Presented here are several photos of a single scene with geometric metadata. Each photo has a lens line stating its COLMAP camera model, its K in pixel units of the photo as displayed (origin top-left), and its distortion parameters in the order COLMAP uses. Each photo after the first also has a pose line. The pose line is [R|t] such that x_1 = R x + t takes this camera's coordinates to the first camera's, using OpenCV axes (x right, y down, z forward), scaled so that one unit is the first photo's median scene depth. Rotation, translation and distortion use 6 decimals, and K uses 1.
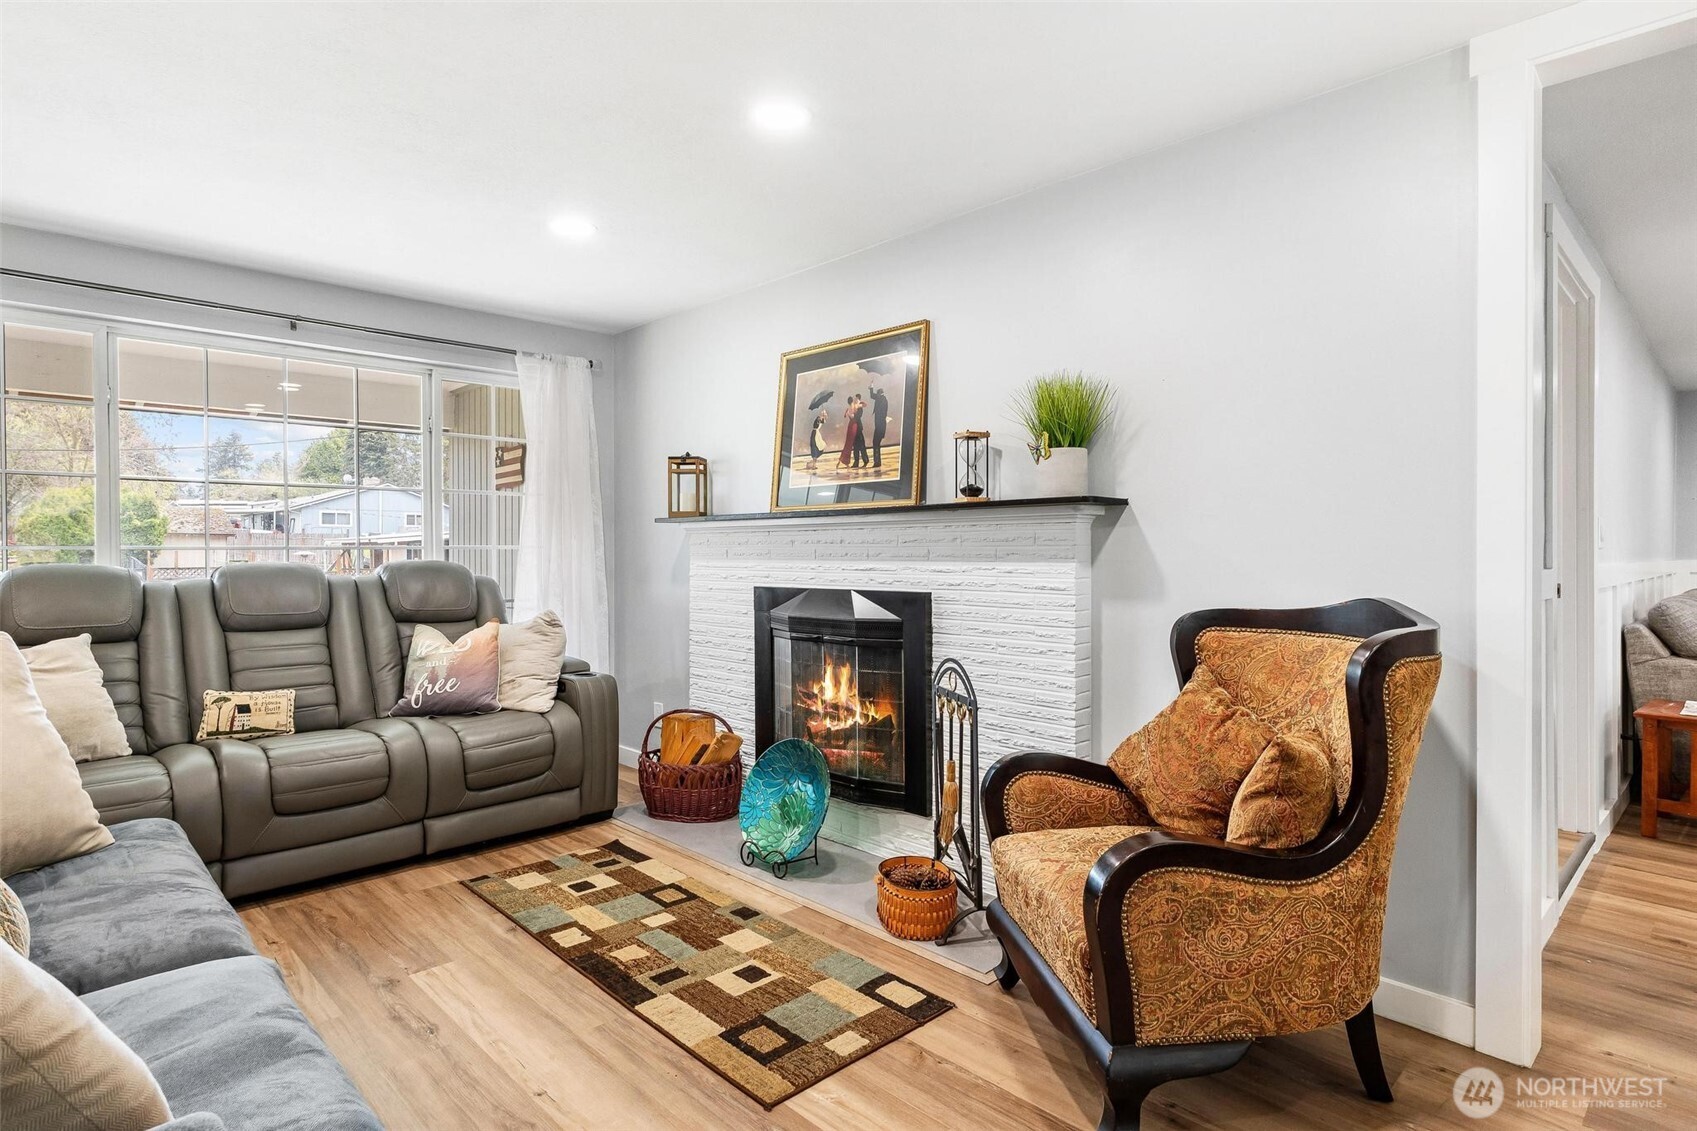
lens RADIAL K [[892.1, 0, 850.8], [0, 892.1, 558.7], [0, 0, 1]] dist [0.005940, 0.000748]
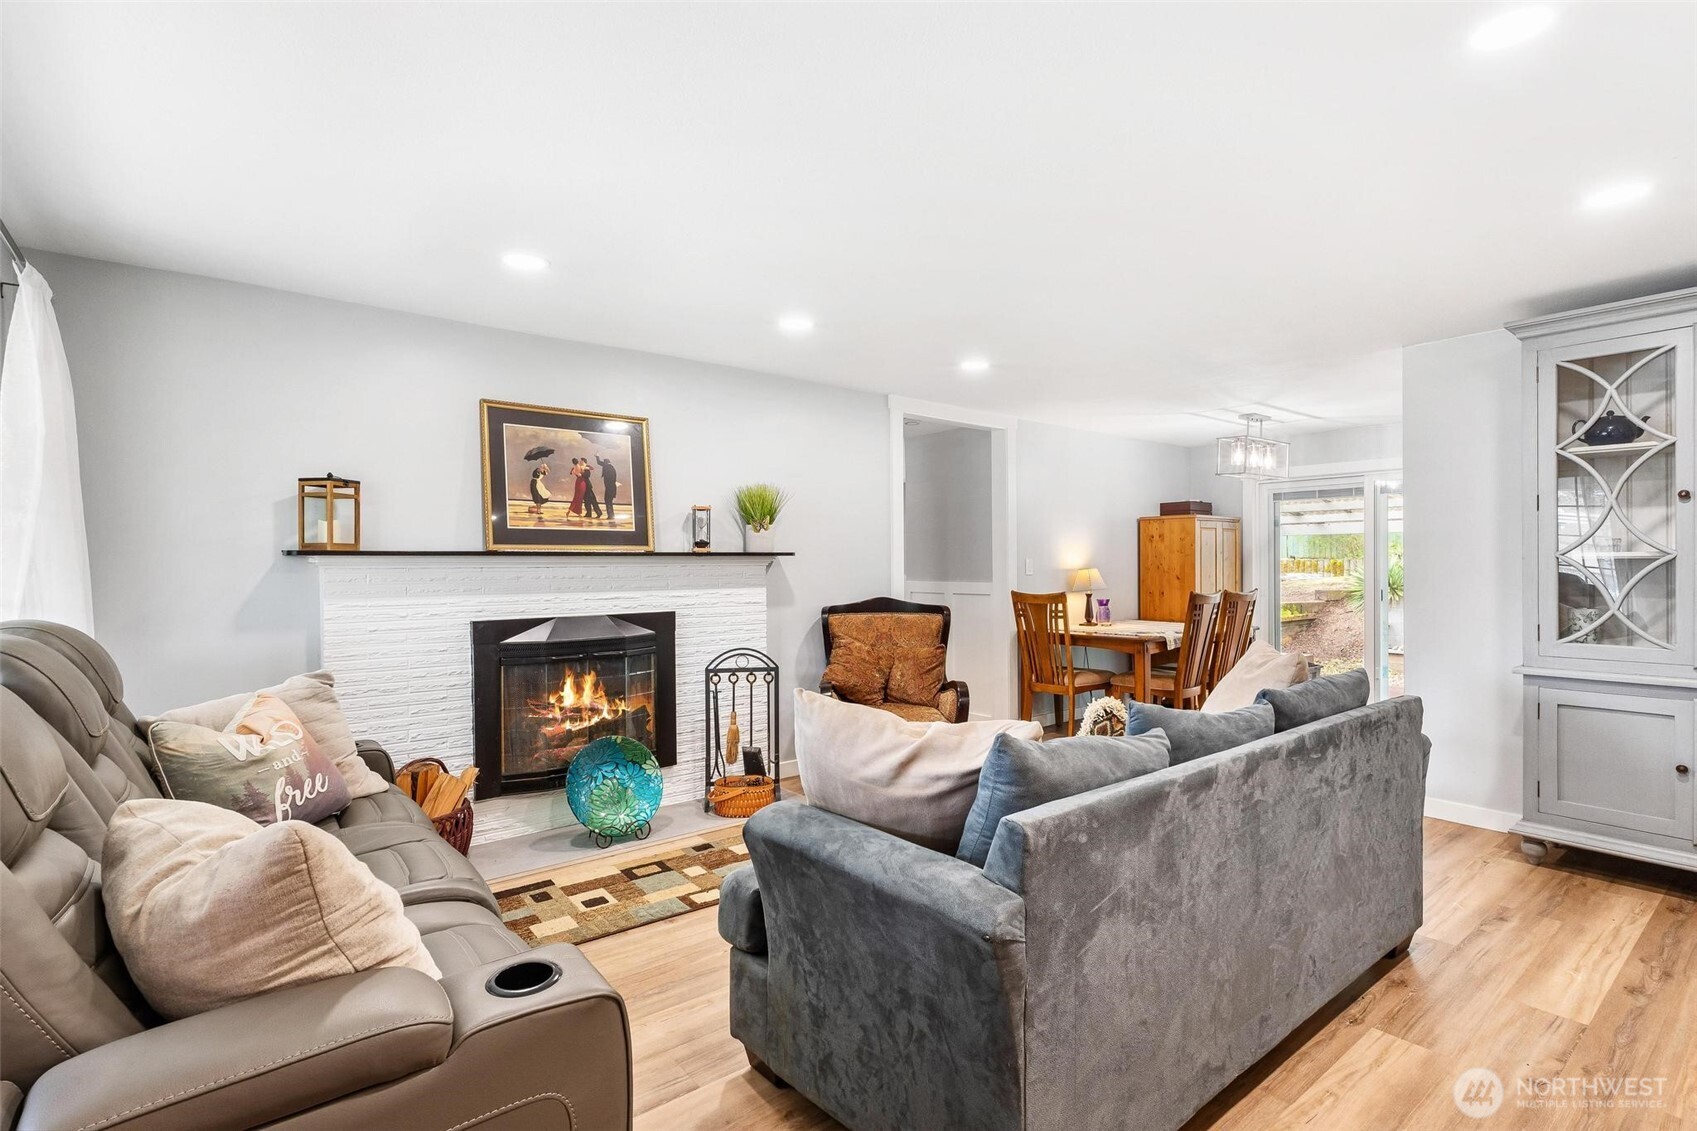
lens RADIAL K [[814.6, 0, 851.0], [0, 814.6, 568.4], [0, 0, 1]] dist [0.000724, 0.000401]
pose [[0.096421, -0.005546, 0.995325, -1.134084], [0.009812, 0.999941, 0.004621, -0.033425], [-0.995292, 0.009321, 0.096469, 0.540750]]
